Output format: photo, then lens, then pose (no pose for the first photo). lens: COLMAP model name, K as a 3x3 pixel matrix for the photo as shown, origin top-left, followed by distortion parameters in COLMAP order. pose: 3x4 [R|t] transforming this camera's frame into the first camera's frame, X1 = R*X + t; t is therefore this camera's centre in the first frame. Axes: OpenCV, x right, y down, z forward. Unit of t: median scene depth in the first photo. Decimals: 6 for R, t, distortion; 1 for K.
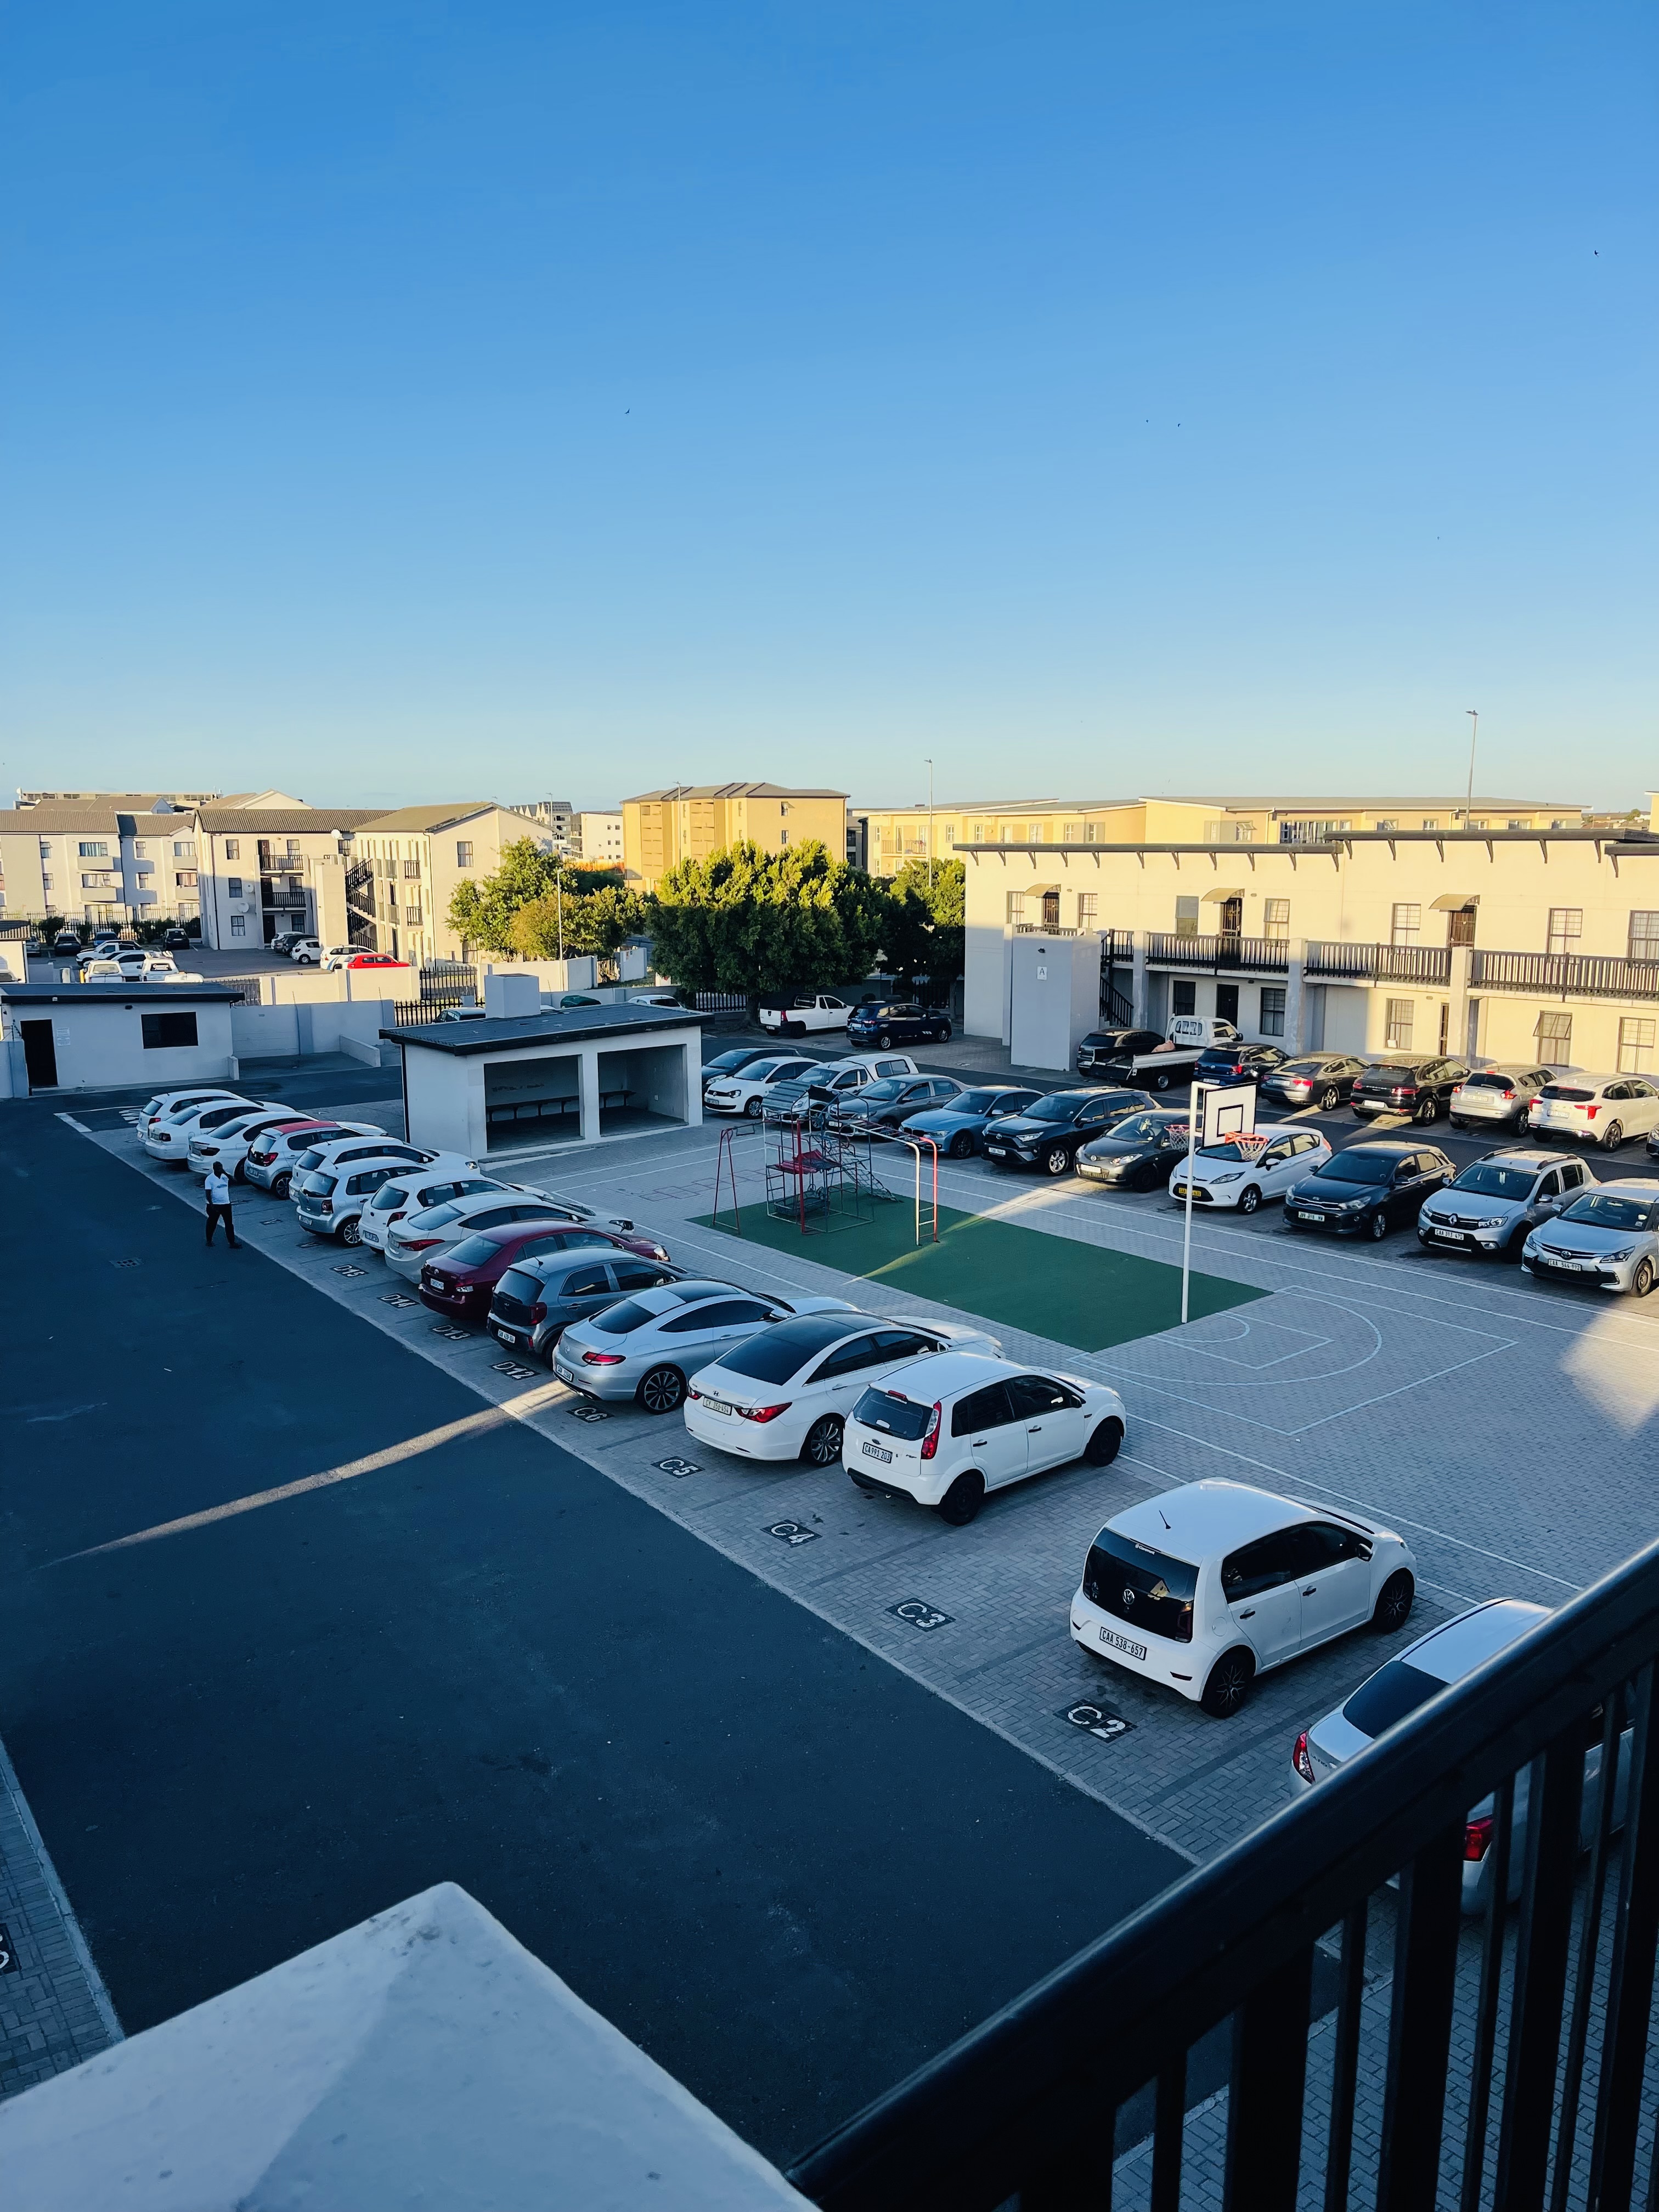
lens RADIAL K [[1666.2, 0, 831.4], [0, 1666.2, 1126.8], [0, 0, 1]] dist [0.058627, -0.075166]
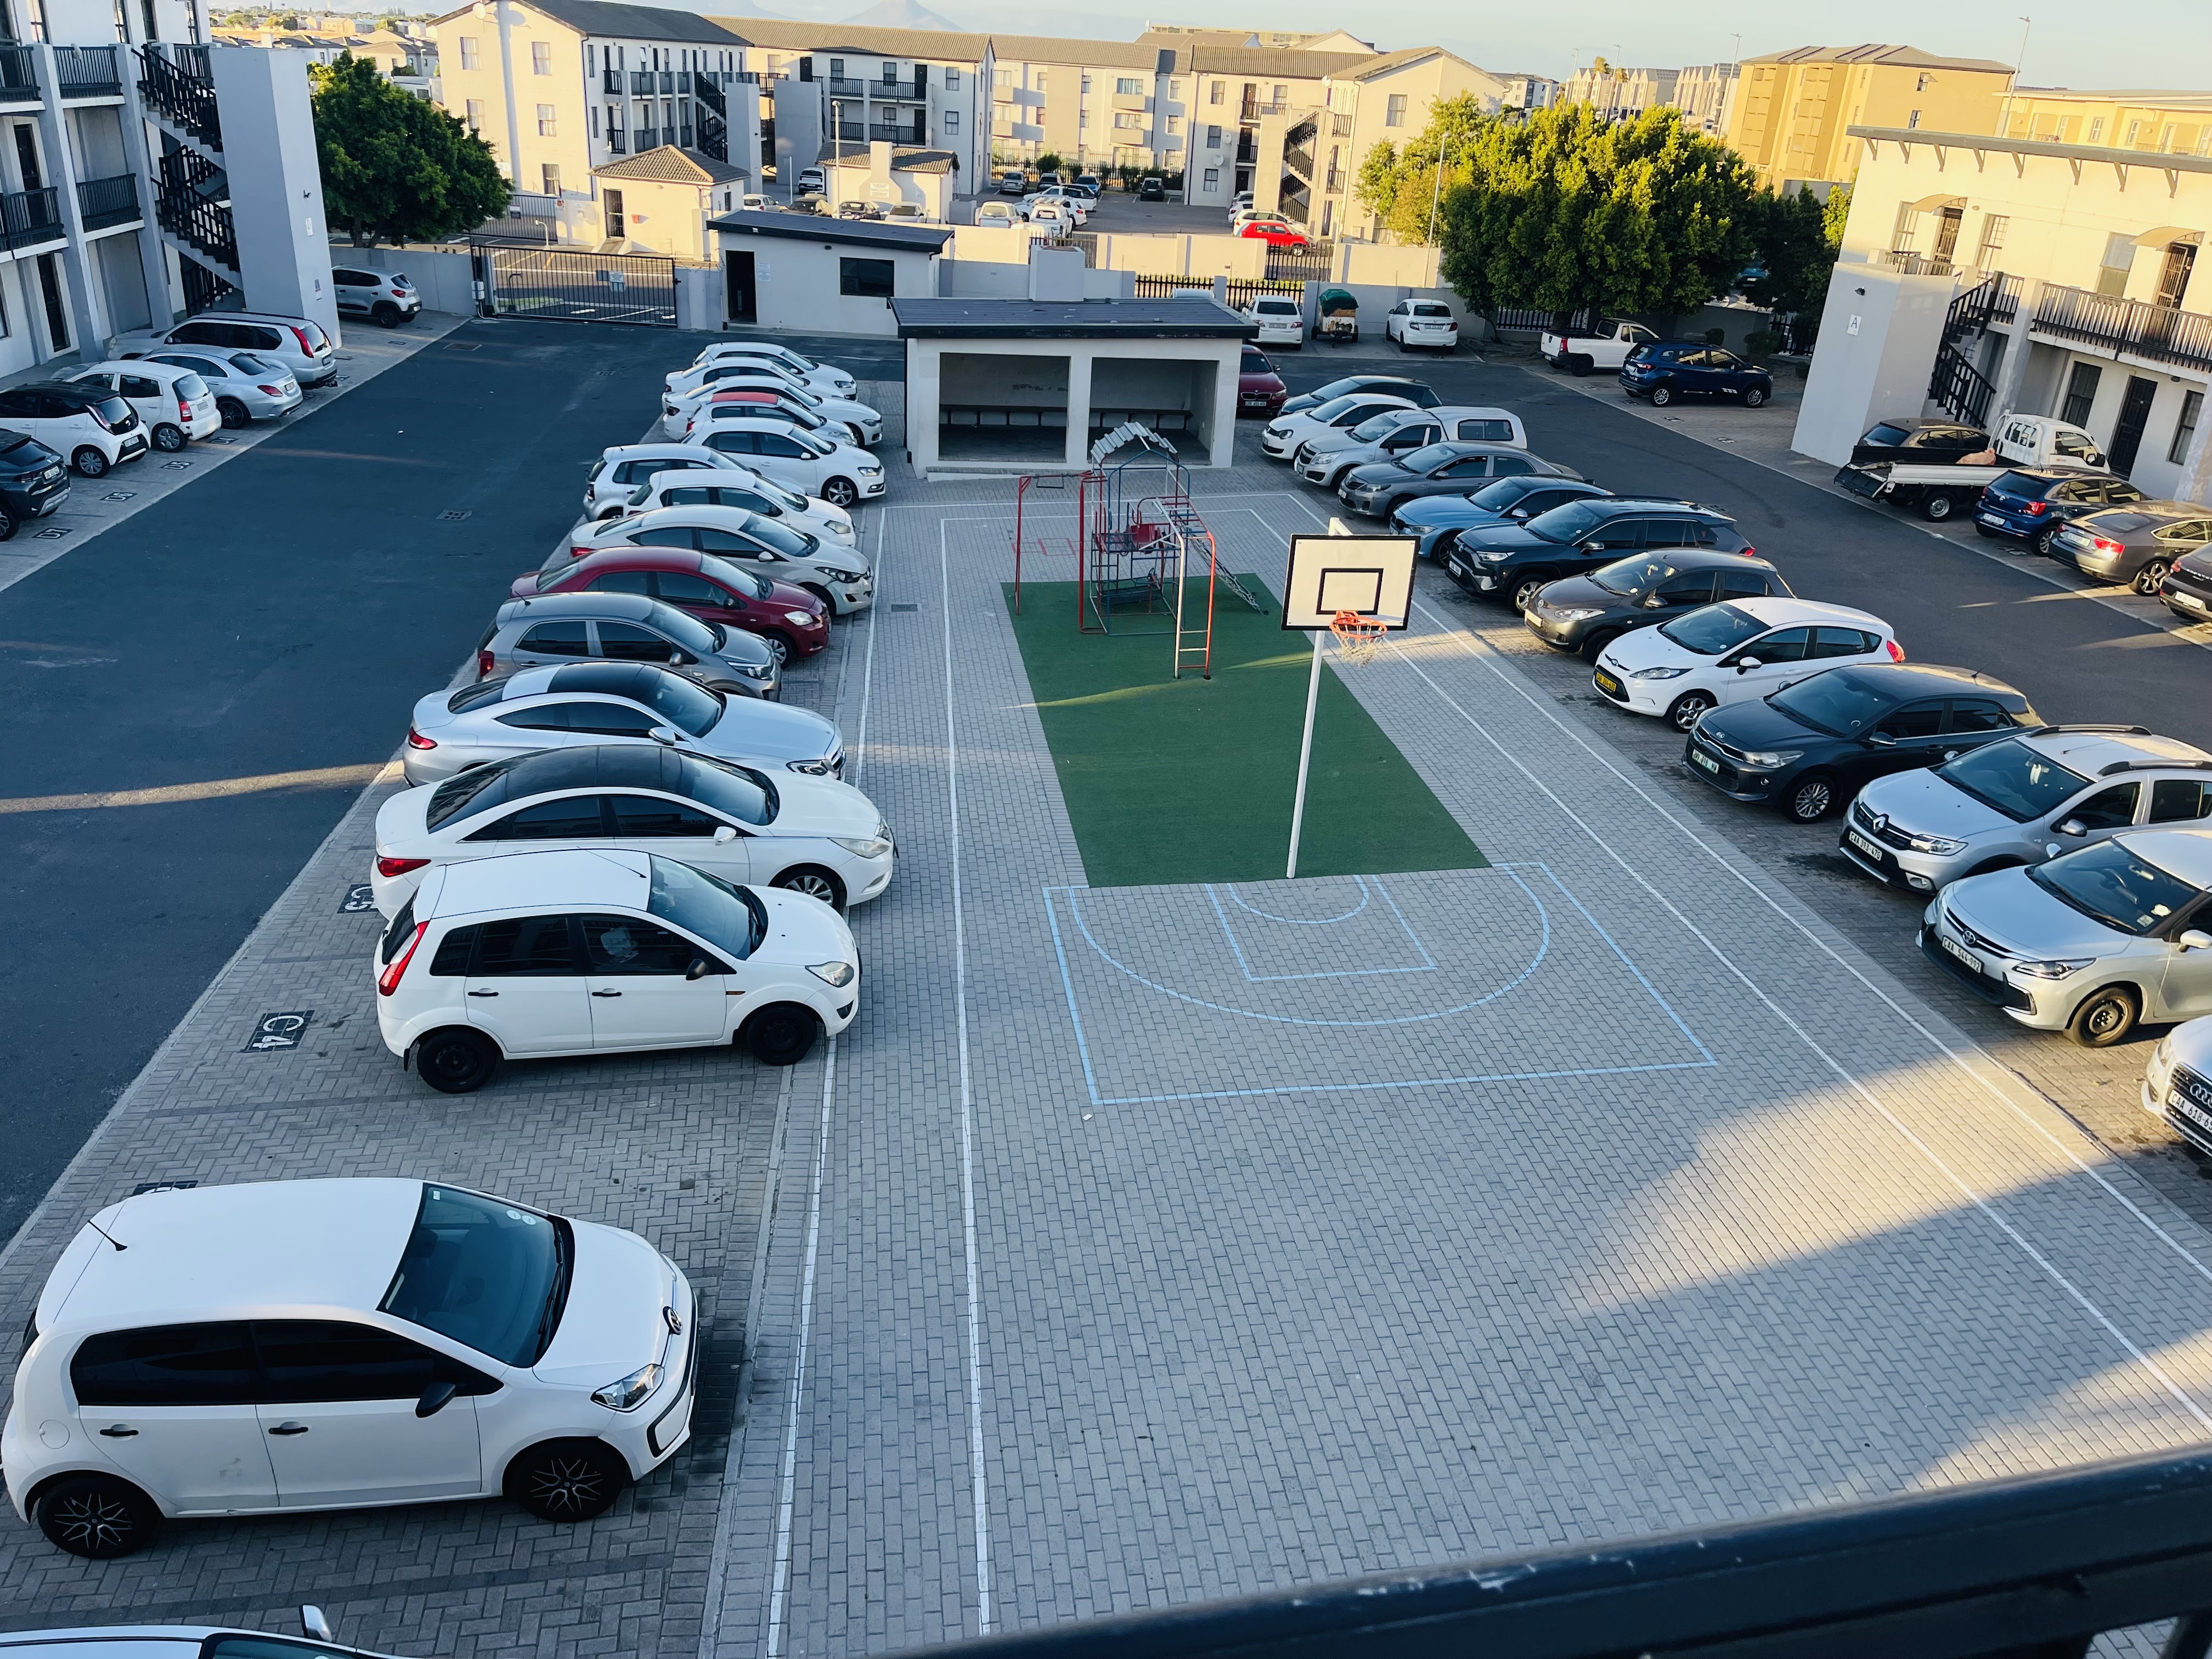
lens RADIAL K [[1666.2, 0, 1100.4], [0, 1666.2, 833.6], [0, 0, 1]] dist [0.058627, -0.075166]
pose [[0.867957, 0.252260, -0.427802, 0.220915], [-0.143490, 0.952035, 0.270260, -0.035802], [0.475458, -0.173189, 0.862522, 0.202419]]
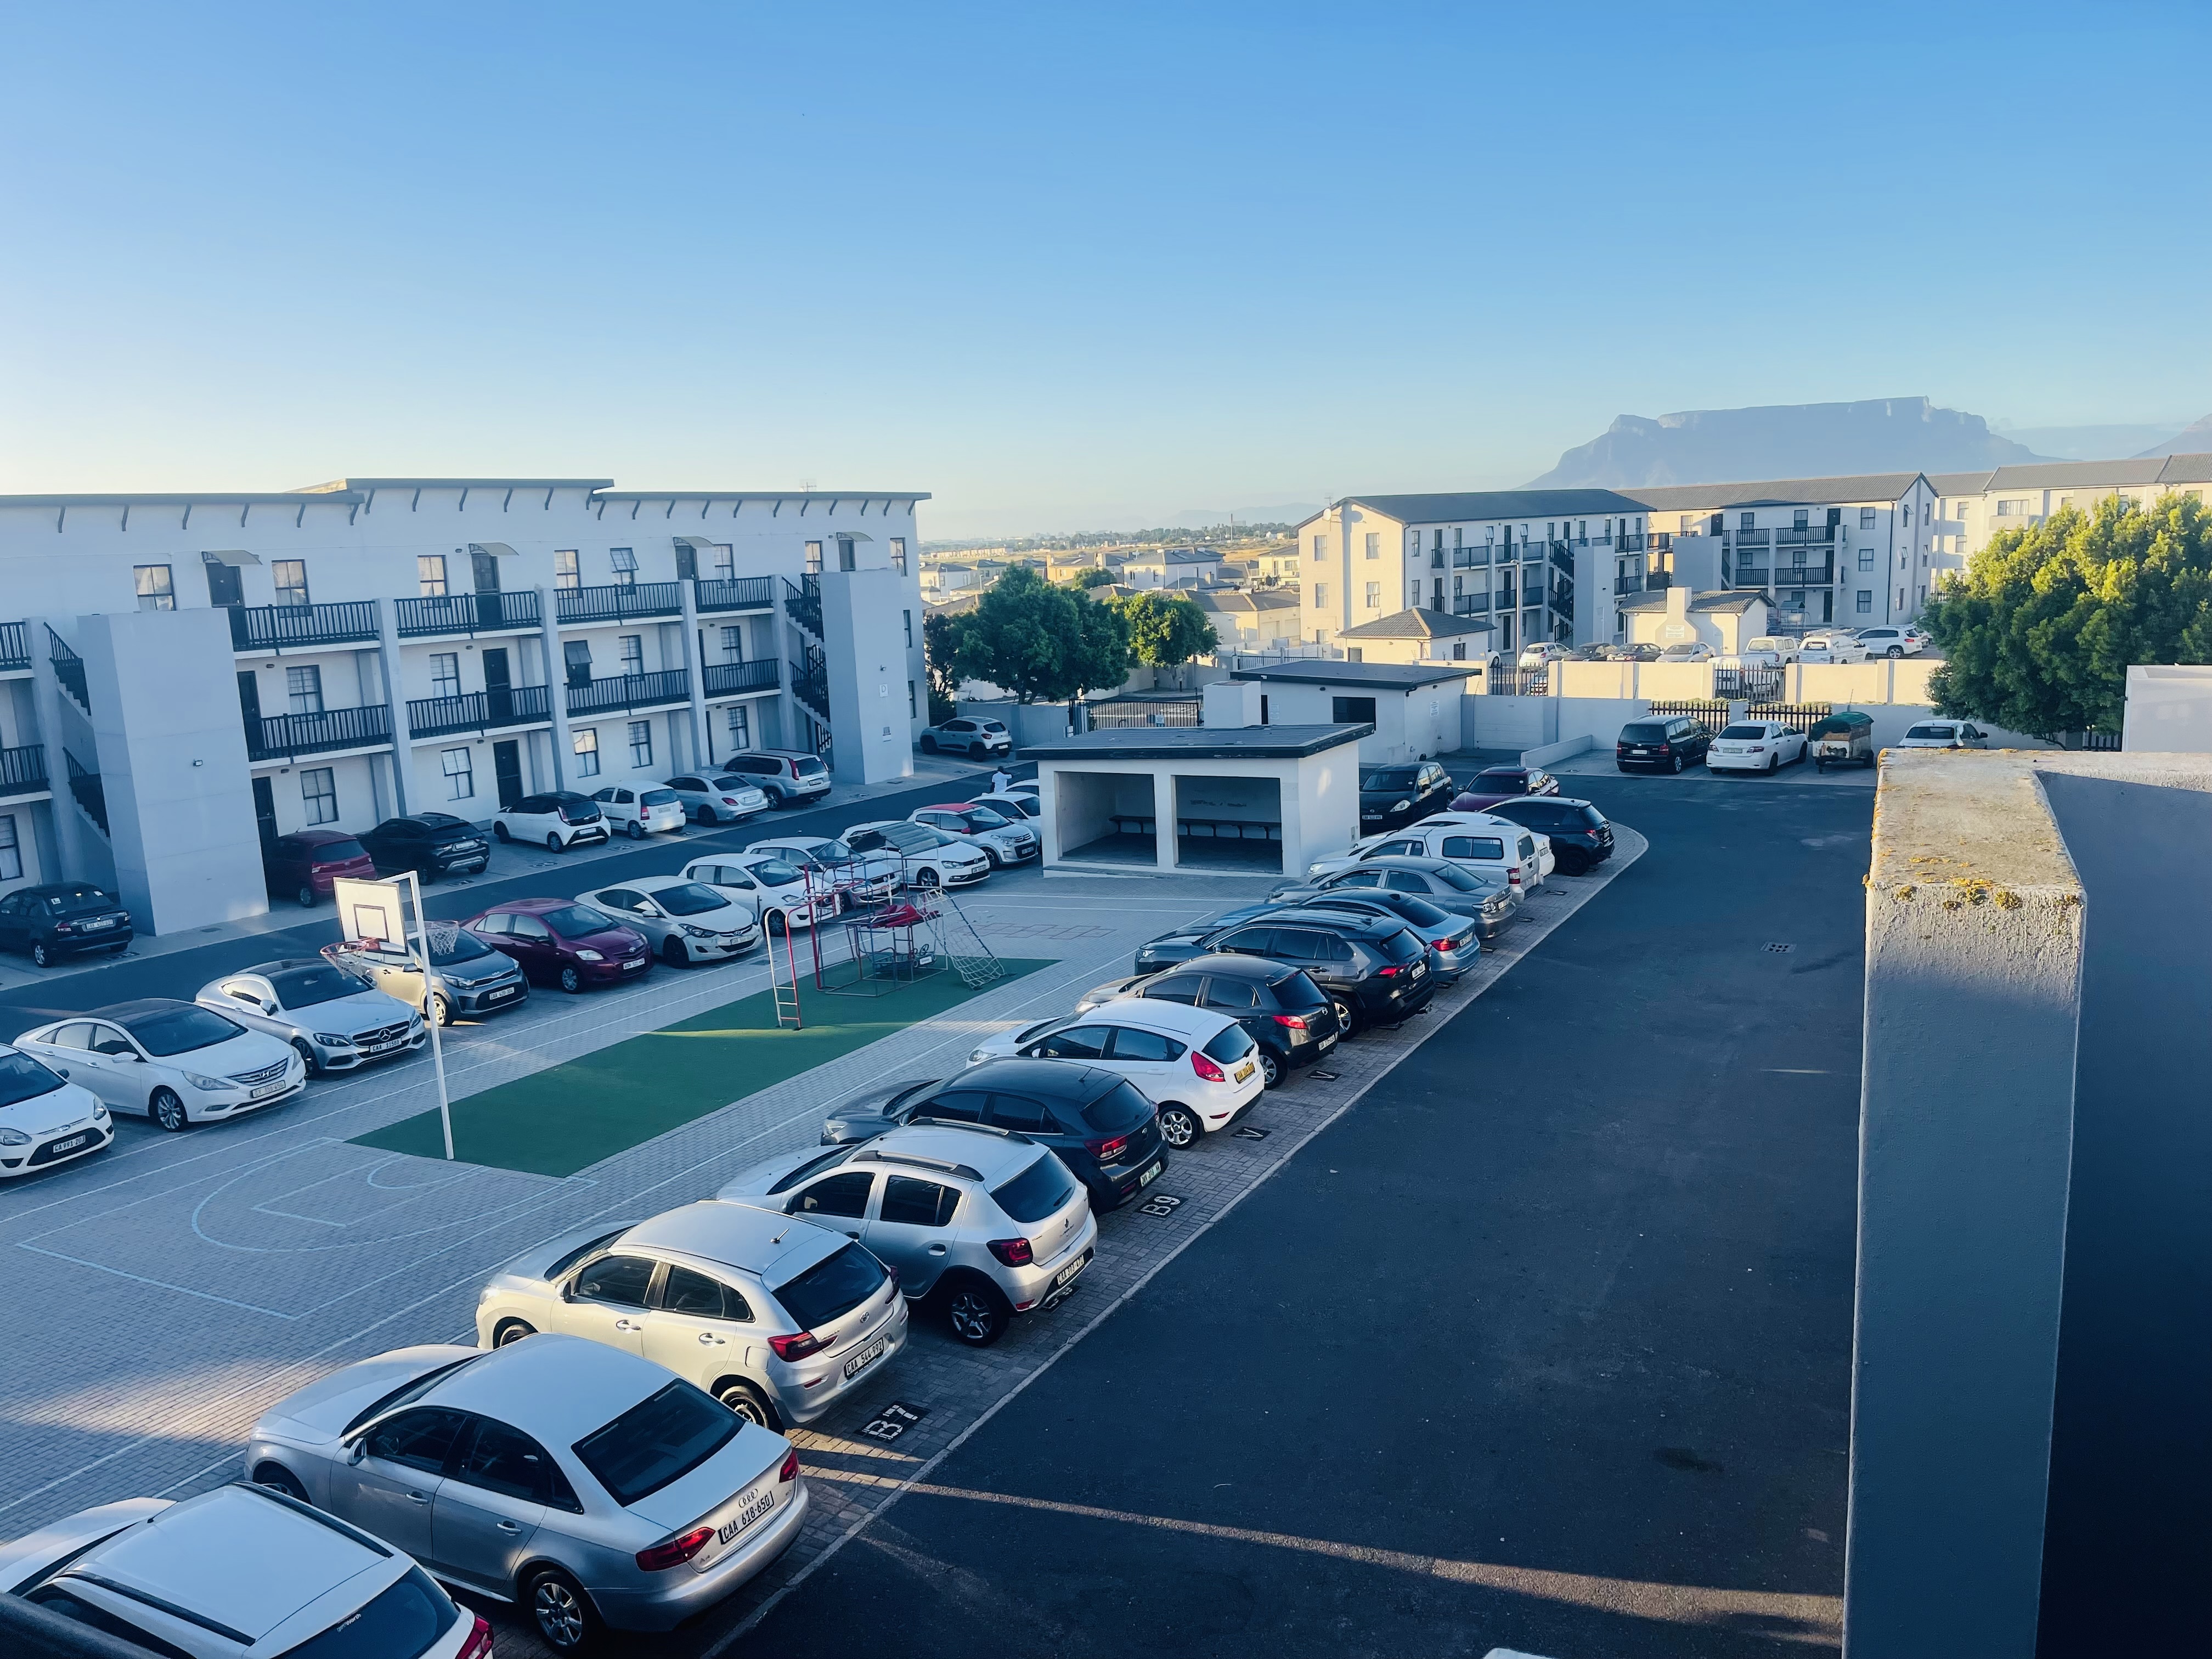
lens RADIAL K [[1666.2, 0, 1094.5], [0, 1666.2, 831.9], [0, 0, 1]] dist [0.058627, -0.075166]
pose [[0.355718, 0.148712, -0.922686, 0.552463], [-0.116409, 0.986621, 0.114139, -0.090402], [0.927315, 0.066808, 0.368271, 0.506847]]
